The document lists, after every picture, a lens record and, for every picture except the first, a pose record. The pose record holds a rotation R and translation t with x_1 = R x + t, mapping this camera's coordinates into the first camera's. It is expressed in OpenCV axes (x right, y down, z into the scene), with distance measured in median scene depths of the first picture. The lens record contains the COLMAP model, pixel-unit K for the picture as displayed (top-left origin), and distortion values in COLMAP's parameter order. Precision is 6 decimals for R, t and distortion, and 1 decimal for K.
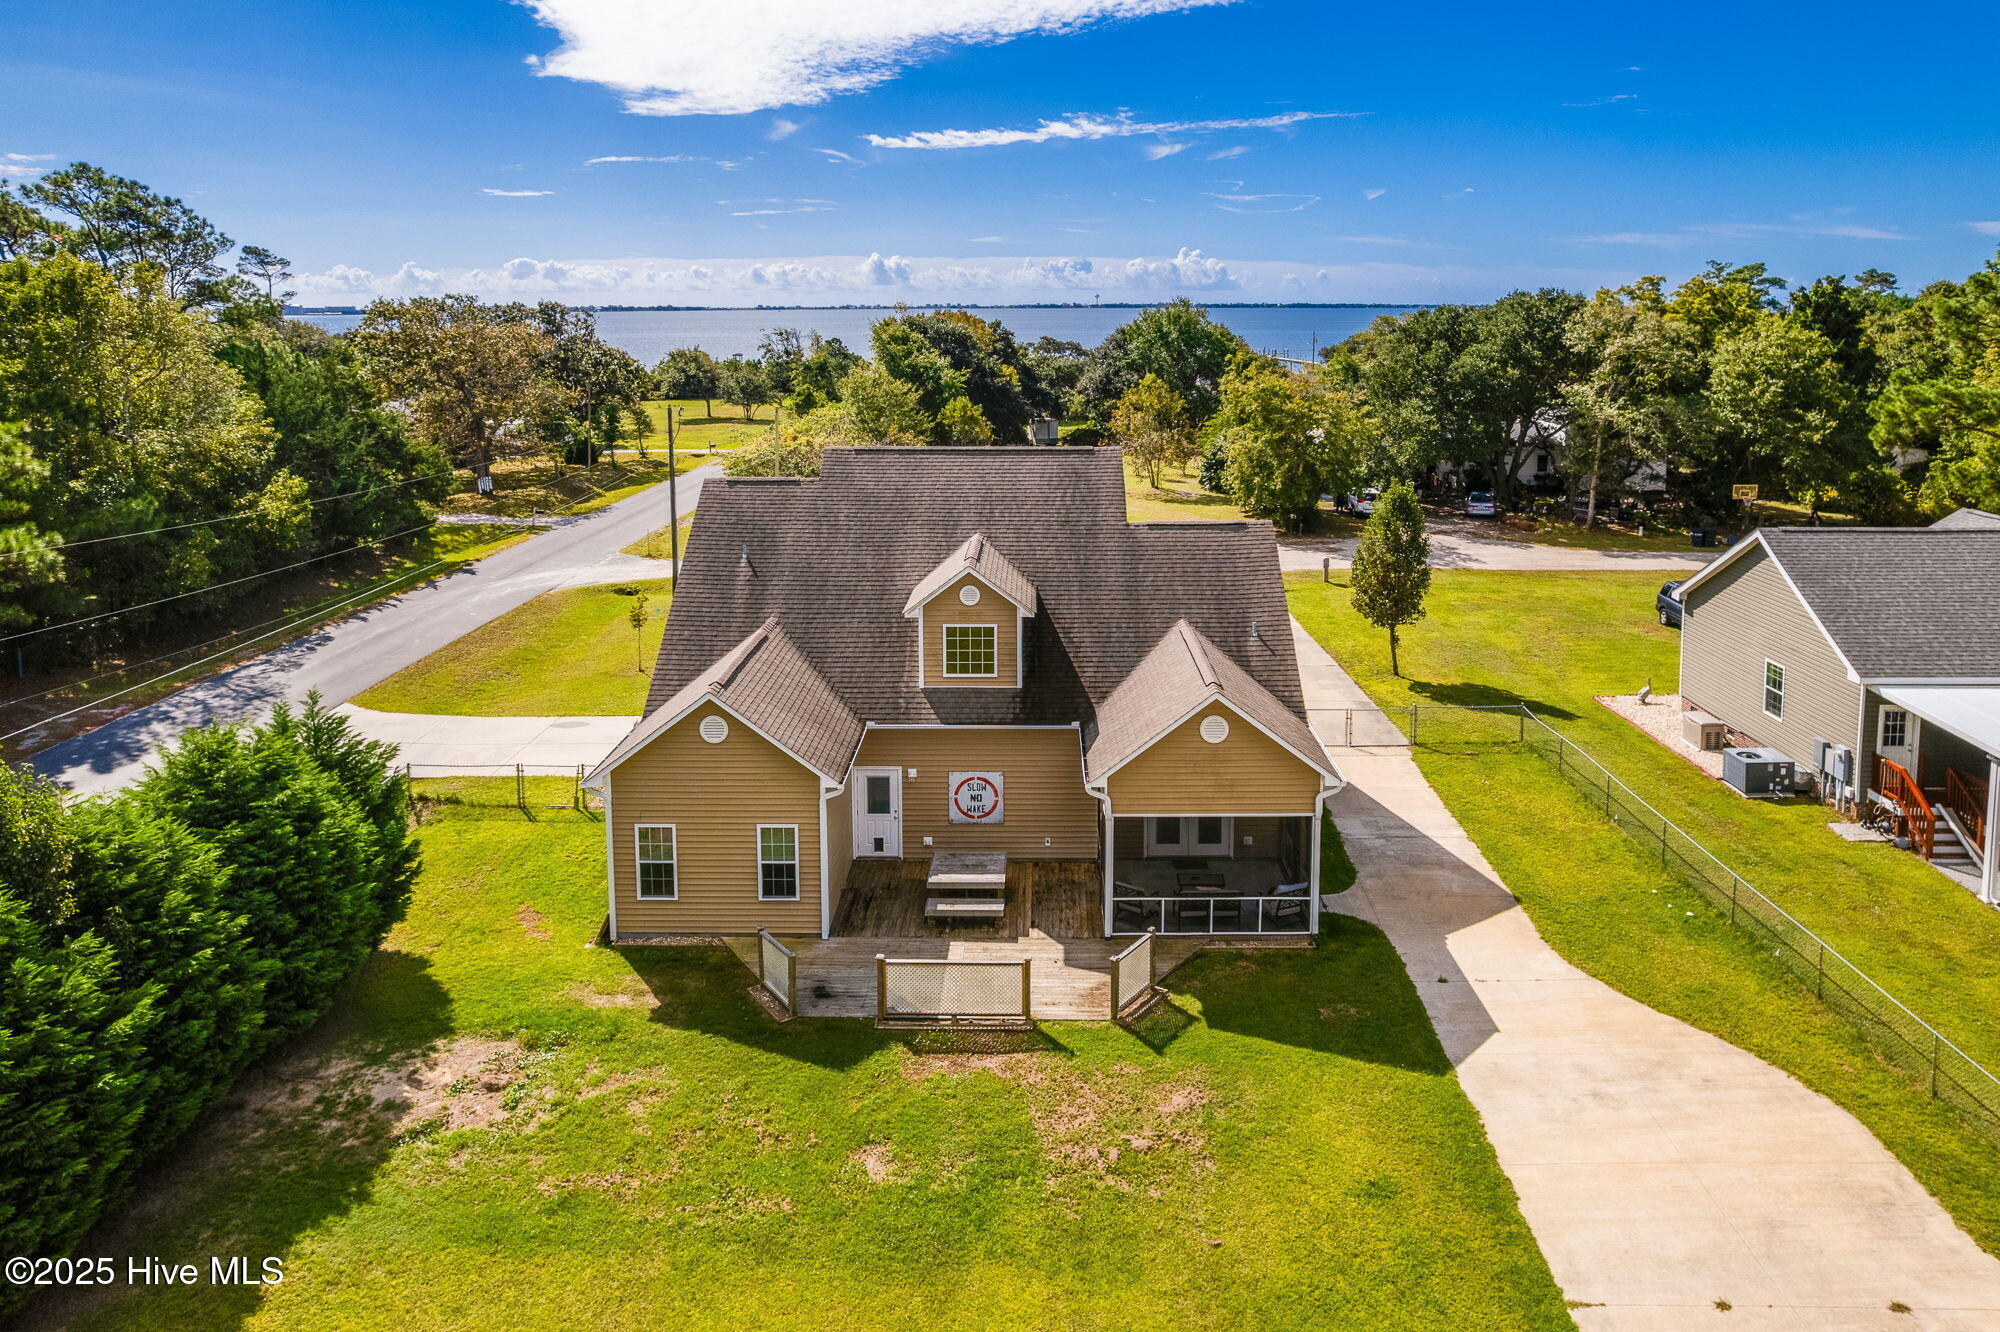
lens RADIAL K [[1416.7, 0, 1059.0], [0, 1416.7, 442.4], [0, 0, 1]] dist [-0.059261, 0.061783]
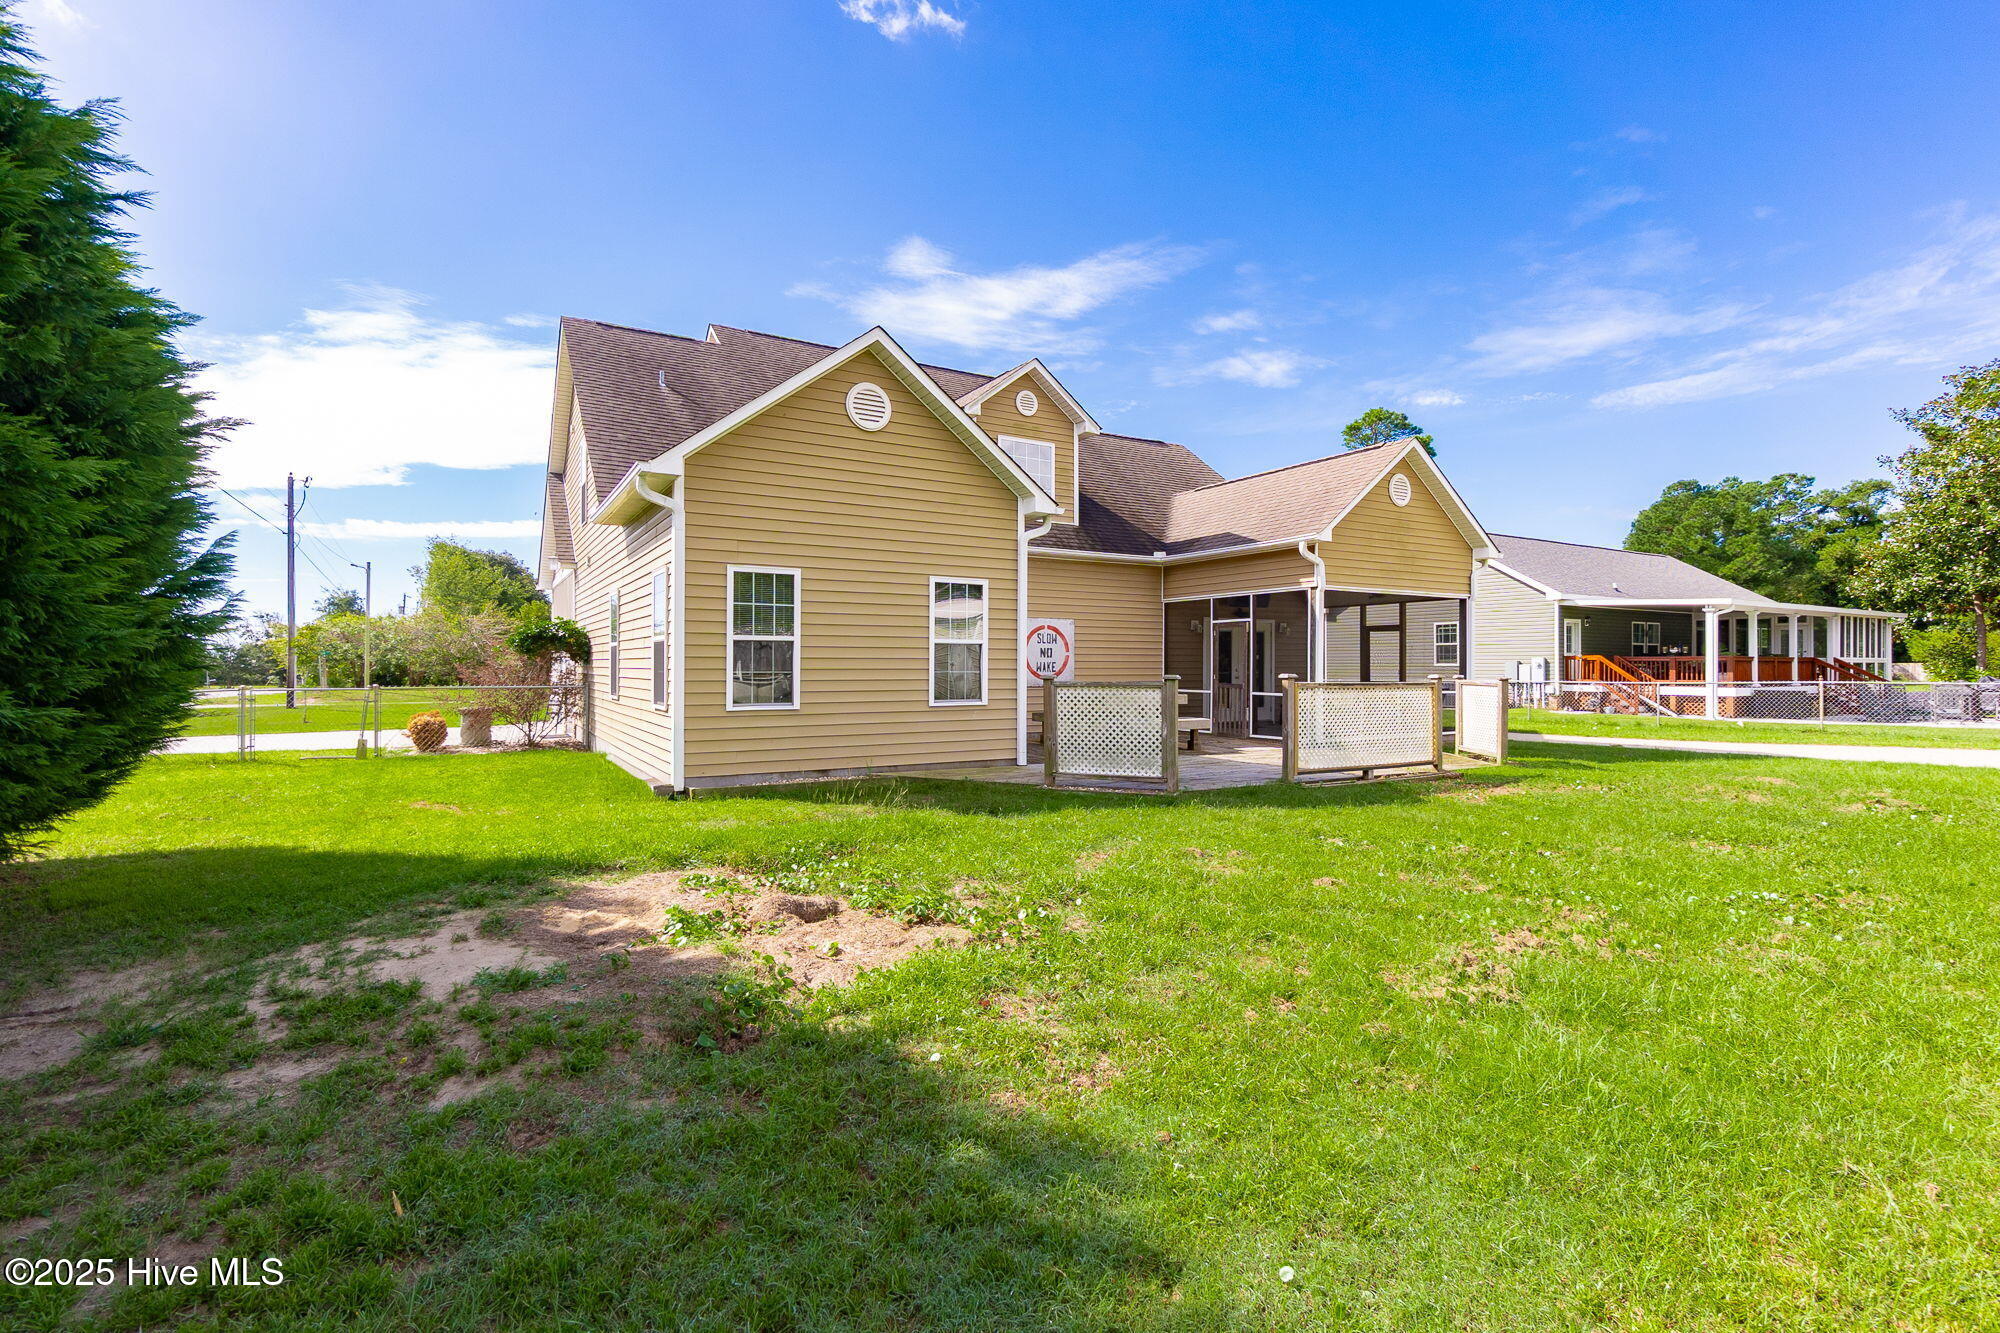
lens RADIAL K [[932.0, 0, 1008.3], [0, 932.0, 656.6], [0, 0, 1]] dist [-0.007751, 0.000664]
pose [[0.858176, 0.005275, 0.513329, -0.346615], [0.060608, 0.991913, -0.111517, 0.311513], [-0.509766, 0.126813, 0.850915, 0.564666]]
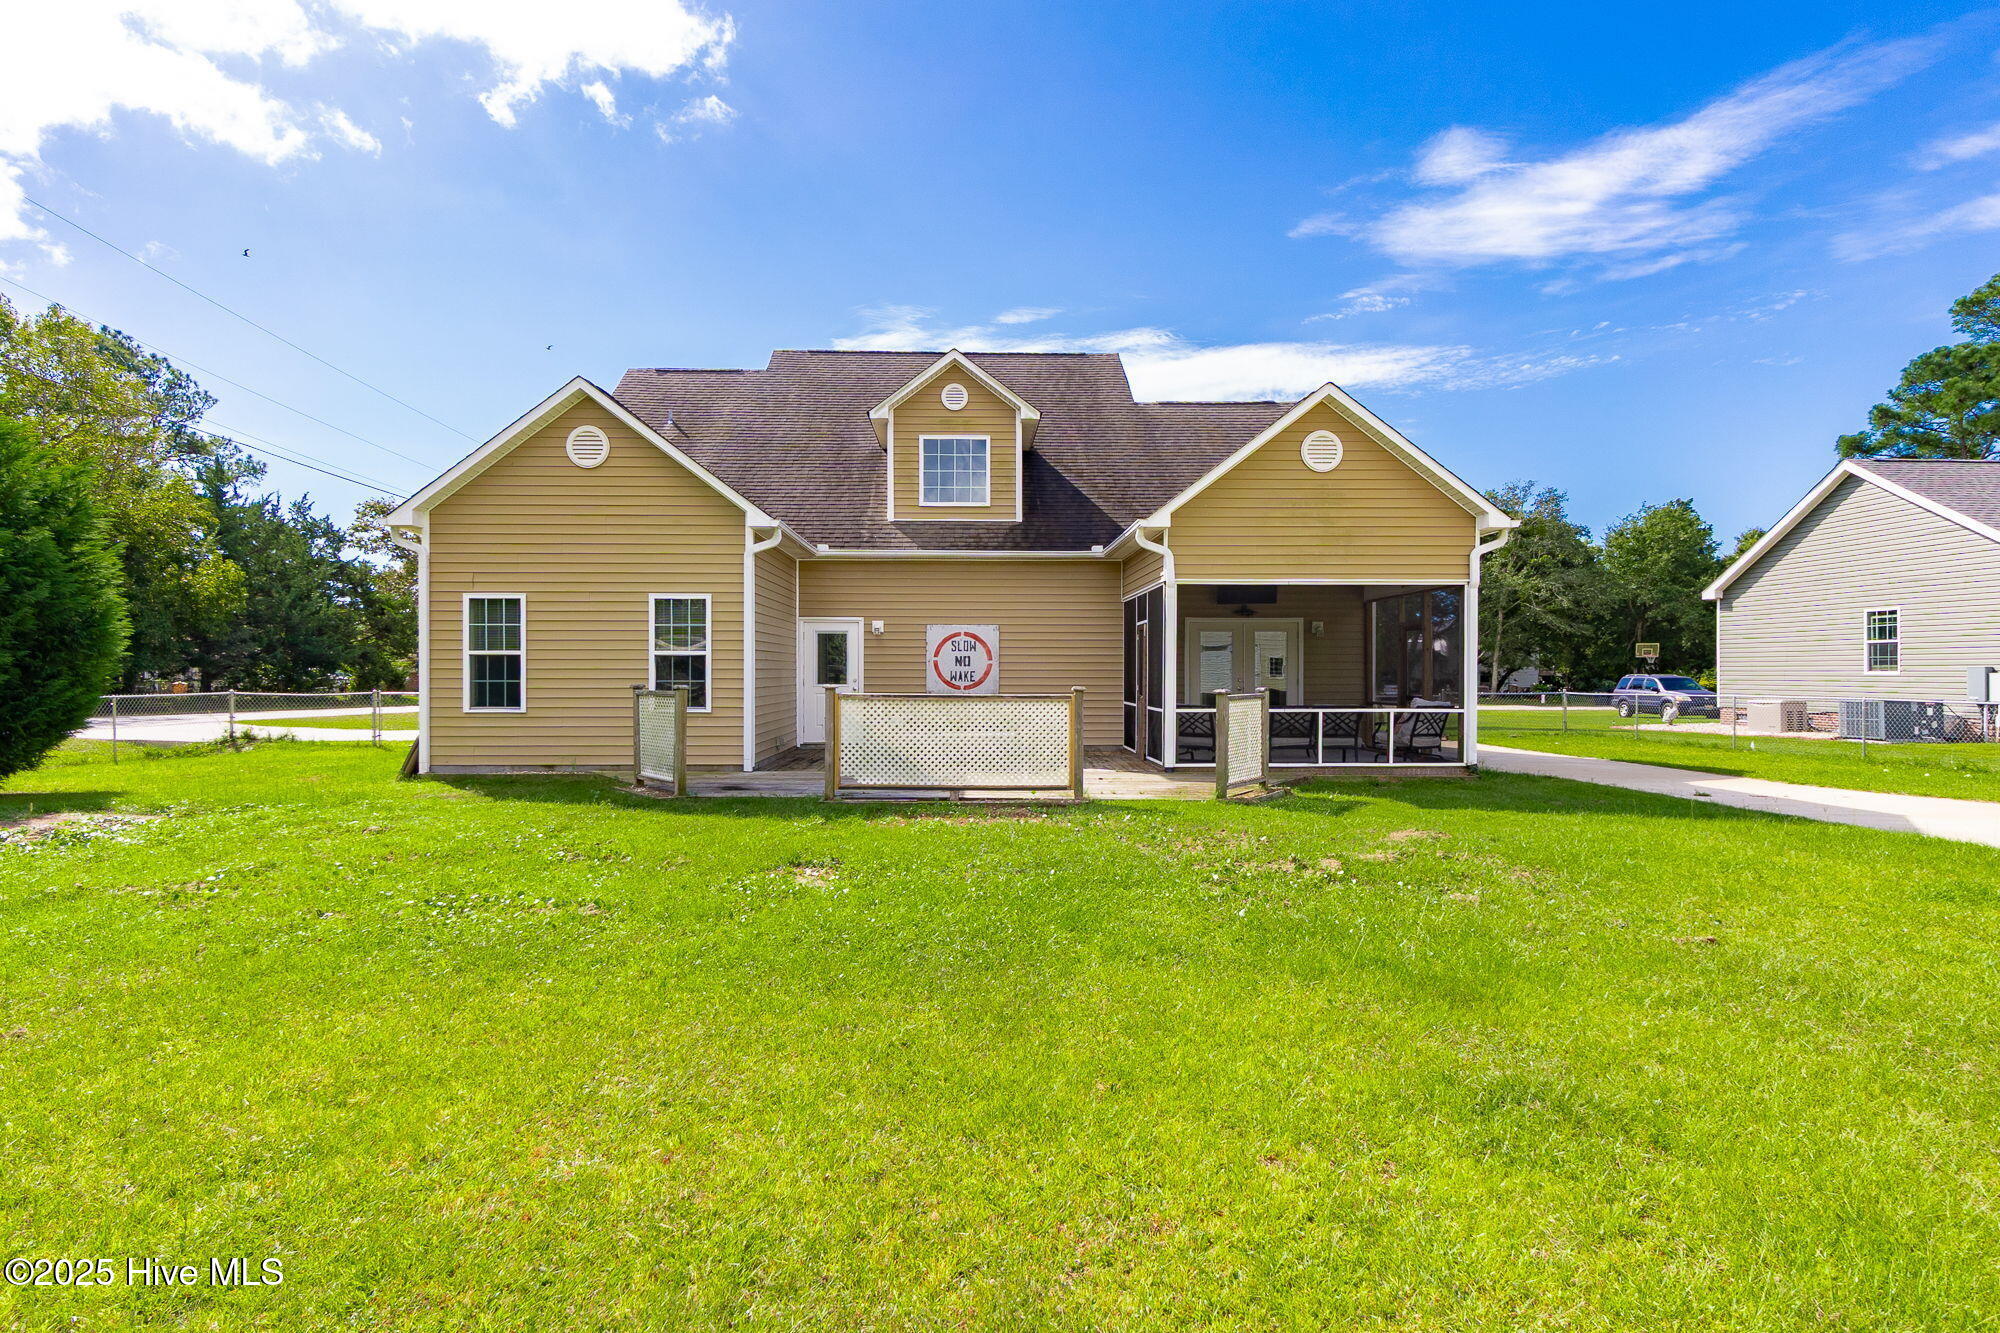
lens RADIAL K [[1082.6, 0, 999.6], [0, 1082.6, 686.1], [0, 0, 1]] dist [-0.005829, 0.004379]
pose [[0.999726, -0.000524, 0.023389, -0.052463], [0.003016, 0.994293, -0.106645, 0.326601], [-0.023200, 0.106686, 0.994022, 0.429932]]
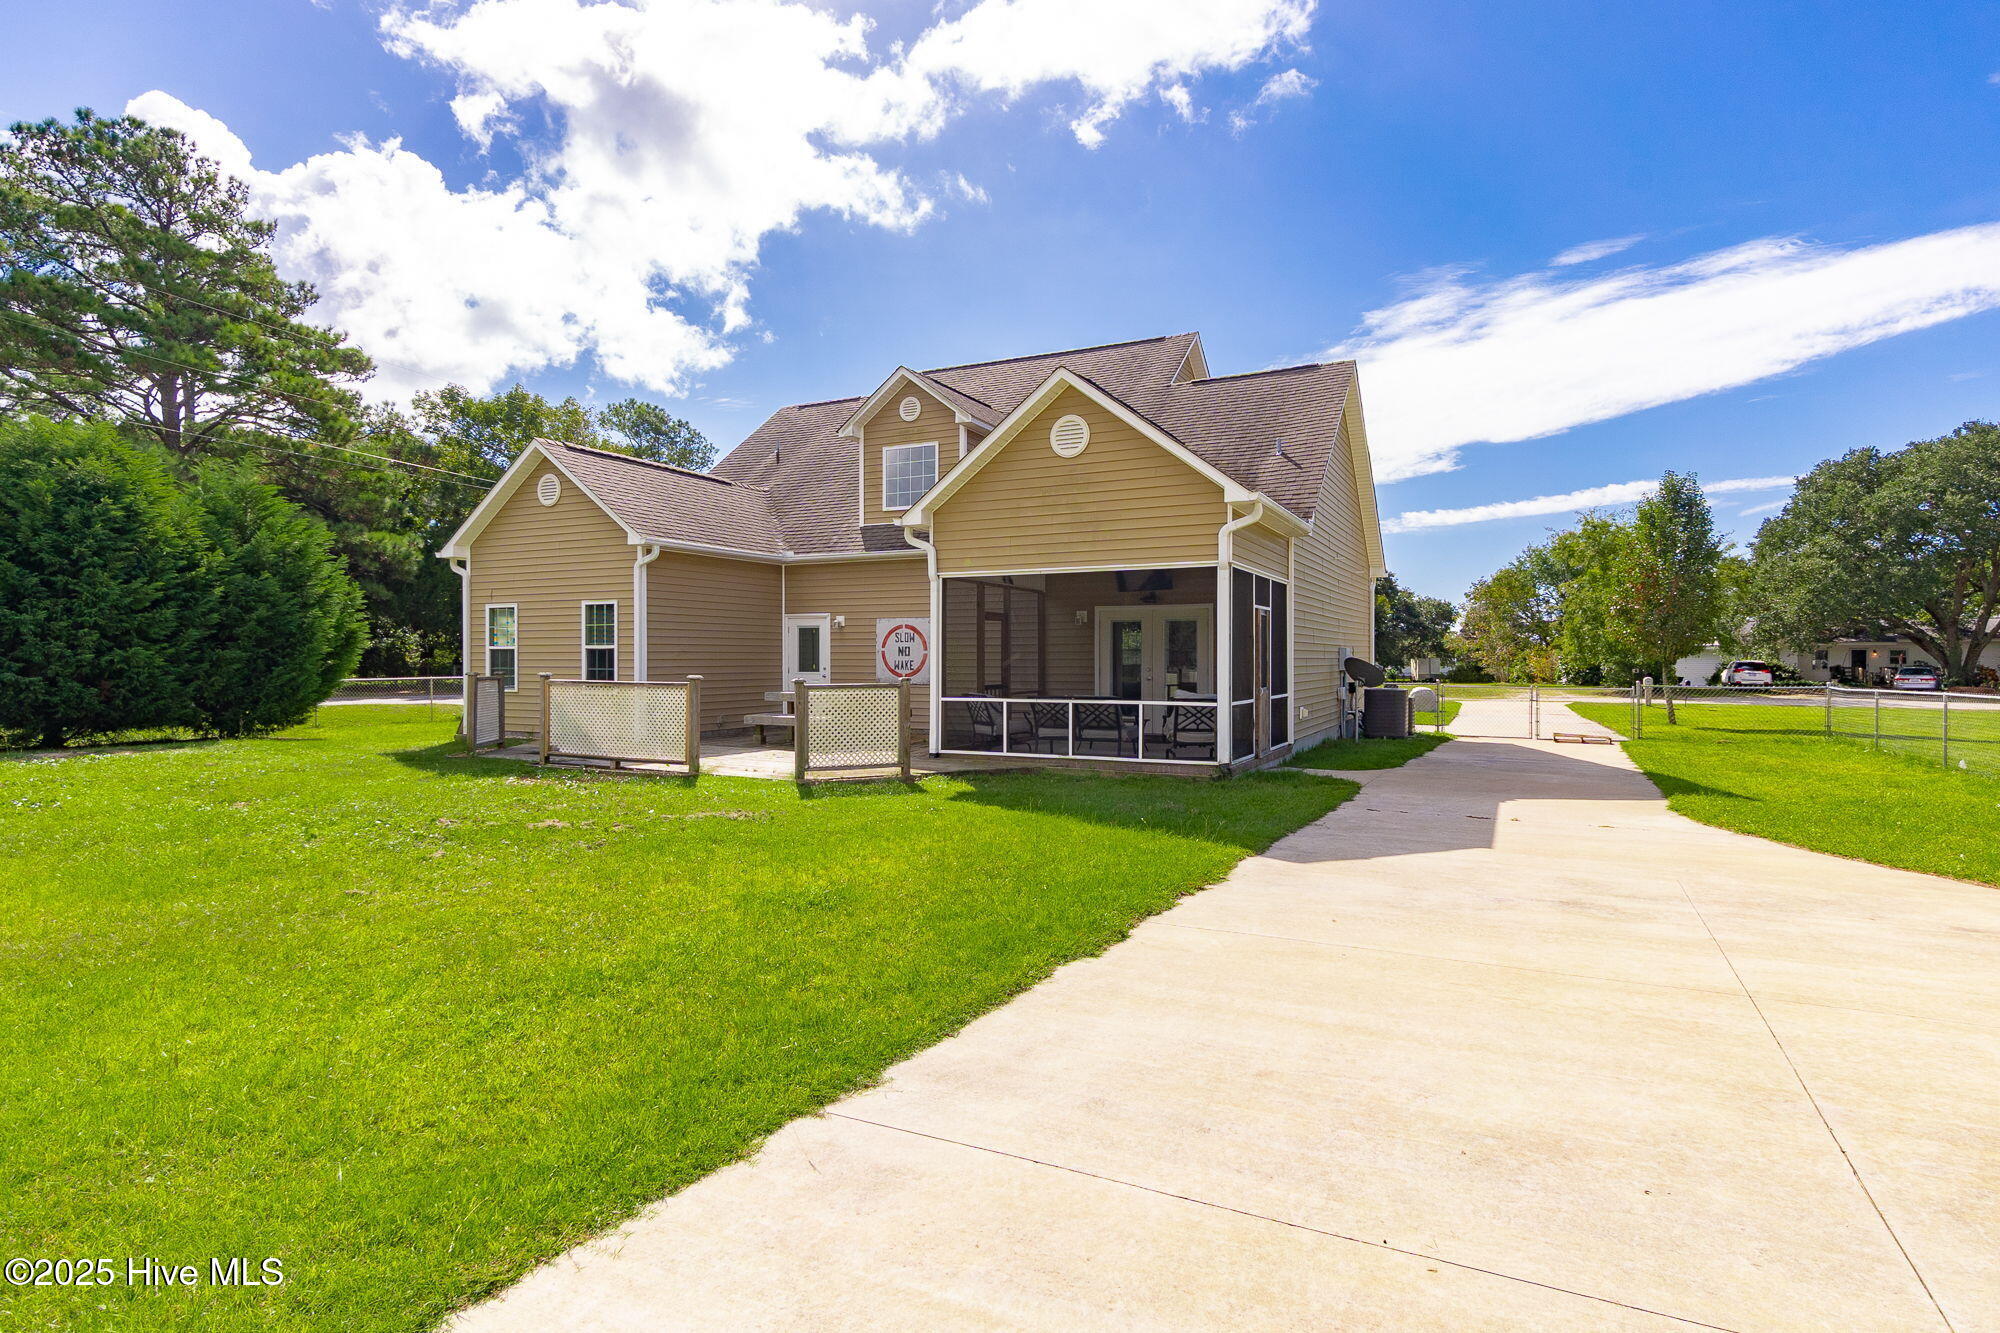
lens RADIAL K [[1082.6, 0, 998.5], [0, 1082.6, 673.7], [0, 0, 1]] dist [-0.005829, 0.004379]
pose [[0.887512, 0.005290, -0.460753, 0.278924], [-0.054123, 0.994209, -0.092838, 0.320186], [0.457594, 0.107332, 0.882659, 0.473137]]
